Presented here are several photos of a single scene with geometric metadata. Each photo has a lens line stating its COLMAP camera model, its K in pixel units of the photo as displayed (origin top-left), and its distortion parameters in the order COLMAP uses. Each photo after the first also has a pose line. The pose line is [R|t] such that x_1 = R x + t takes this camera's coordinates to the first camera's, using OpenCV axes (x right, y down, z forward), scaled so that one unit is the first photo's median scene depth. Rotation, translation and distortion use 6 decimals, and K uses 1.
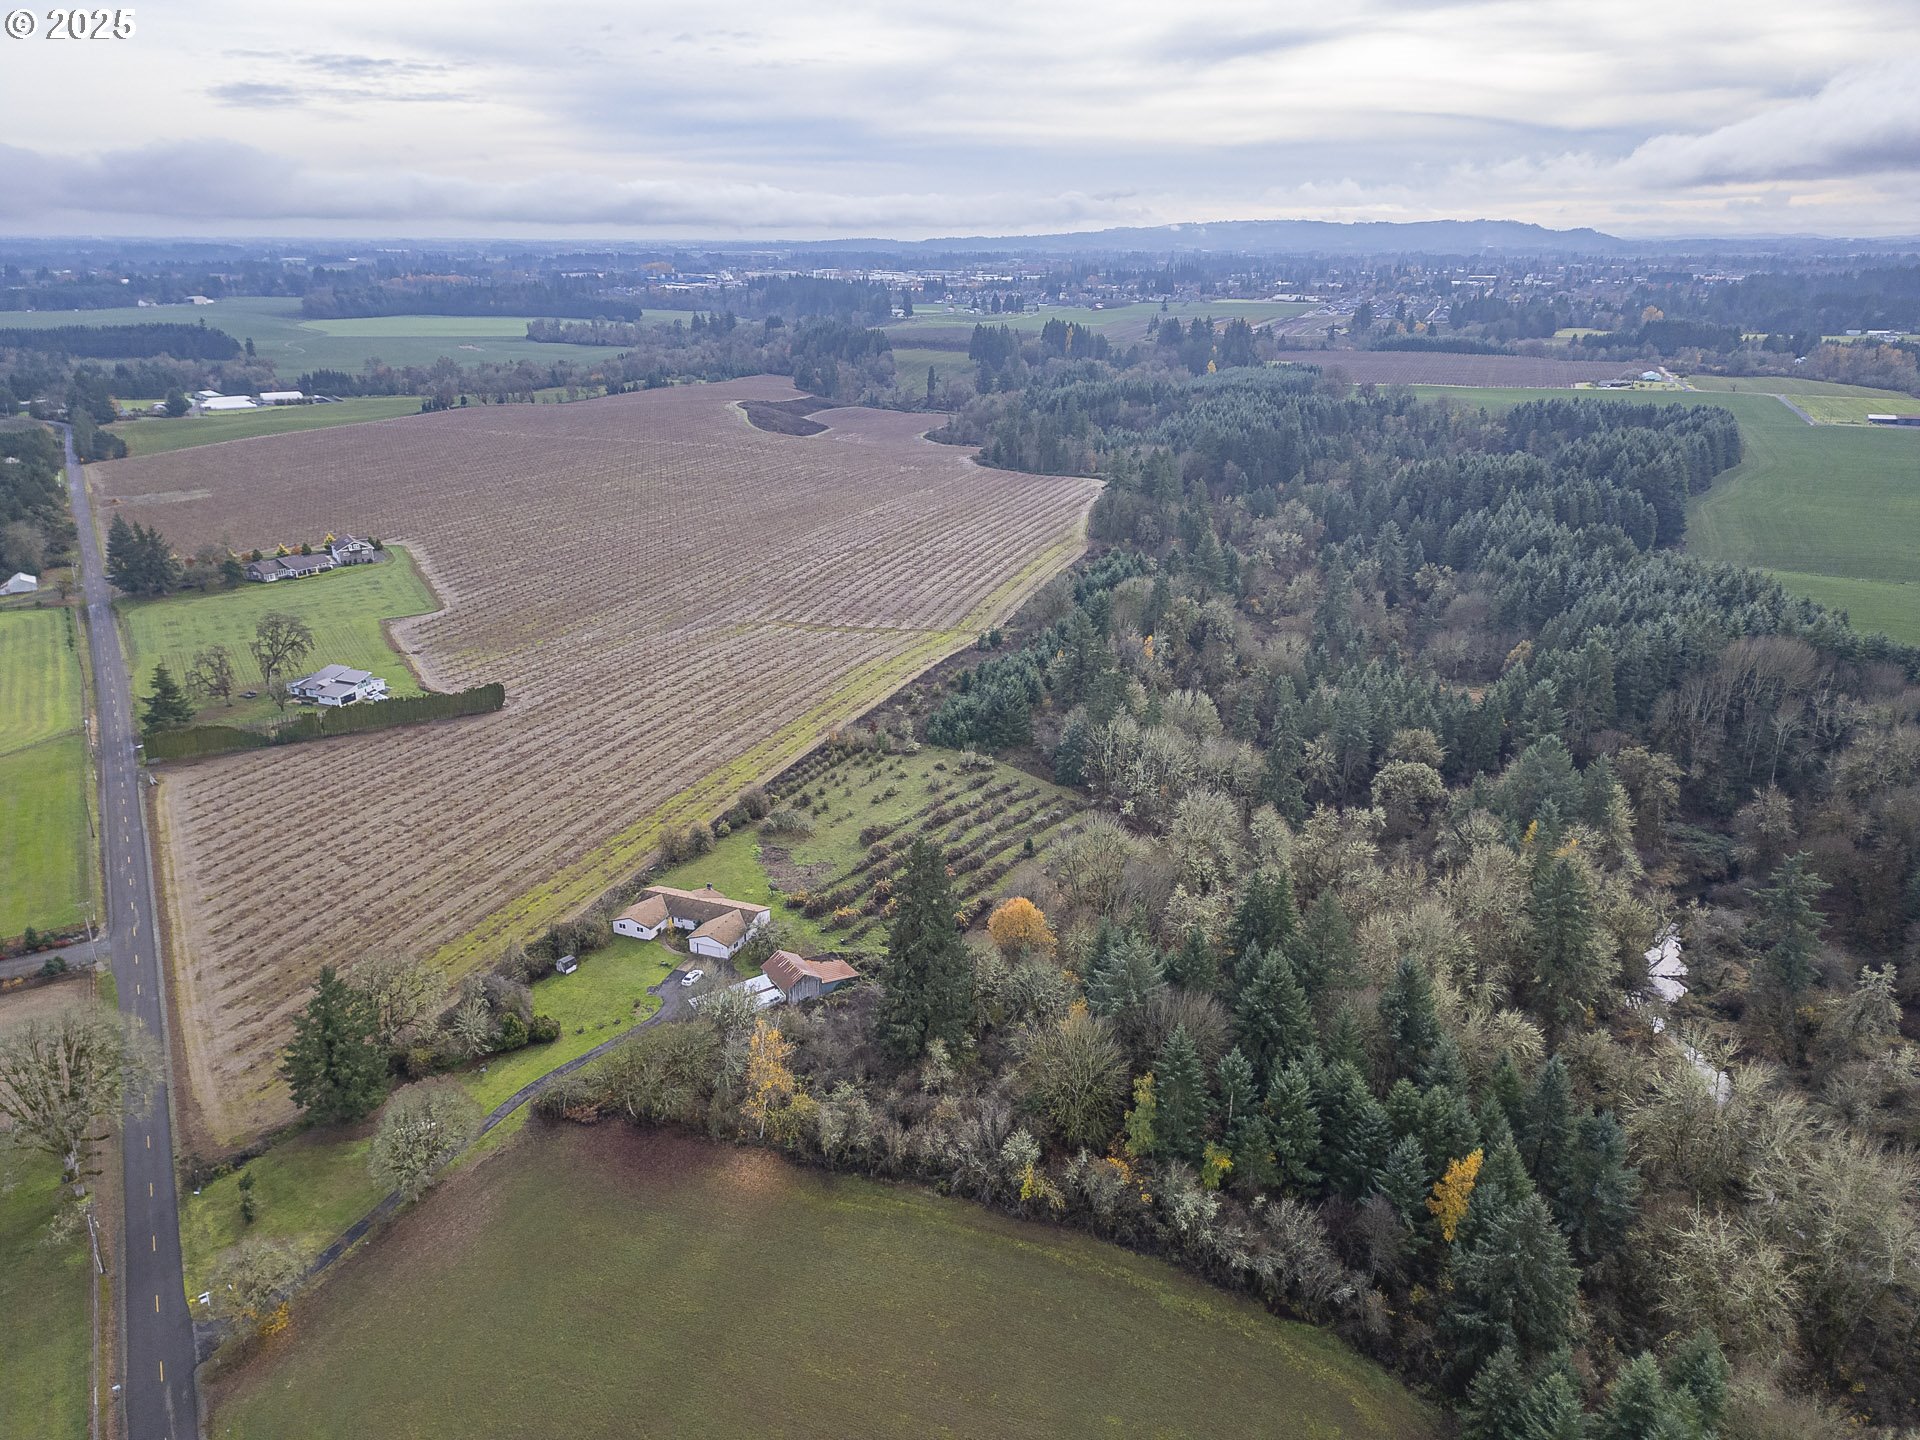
lens RADIAL K [[1309.9, 0, 959.7], [0, 1309.9, 705.4], [0, 0, 1]] dist [0.093024, -0.093614]
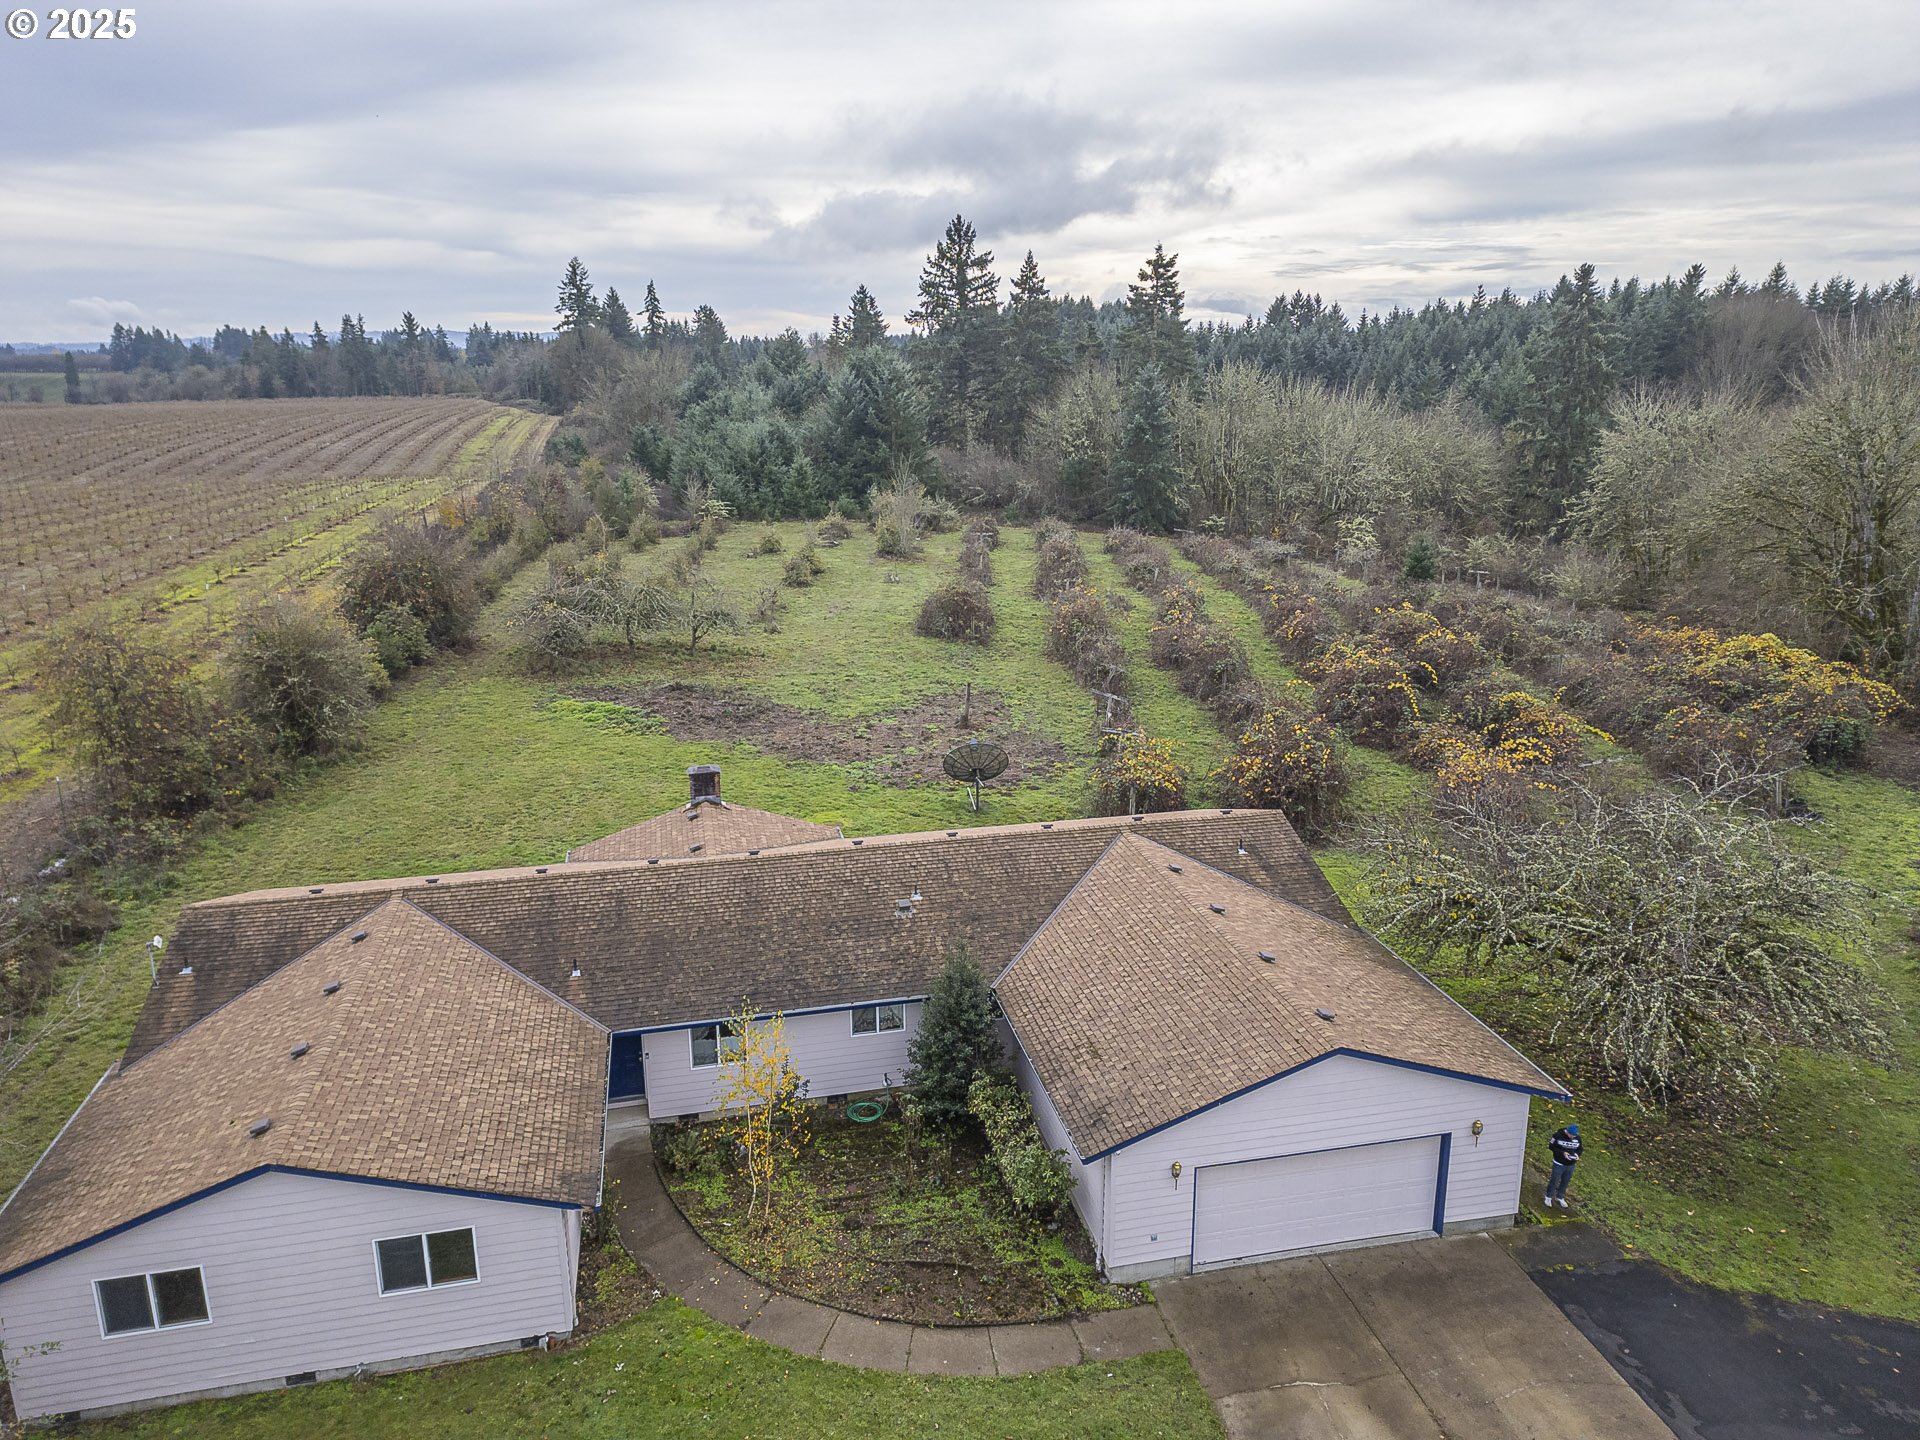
lens RADIAL K [[1309.9, 0, 959.7], [0, 1309.9, 705.4], [0, 0, 1]] dist [0.093024, -0.093614]
pose [[0.823141, -0.146570, 0.548594, -0.064386], [0.189998, 0.981519, -0.022847, 0.036046], [-0.535107, 0.123038, 0.835777, 0.227854]]
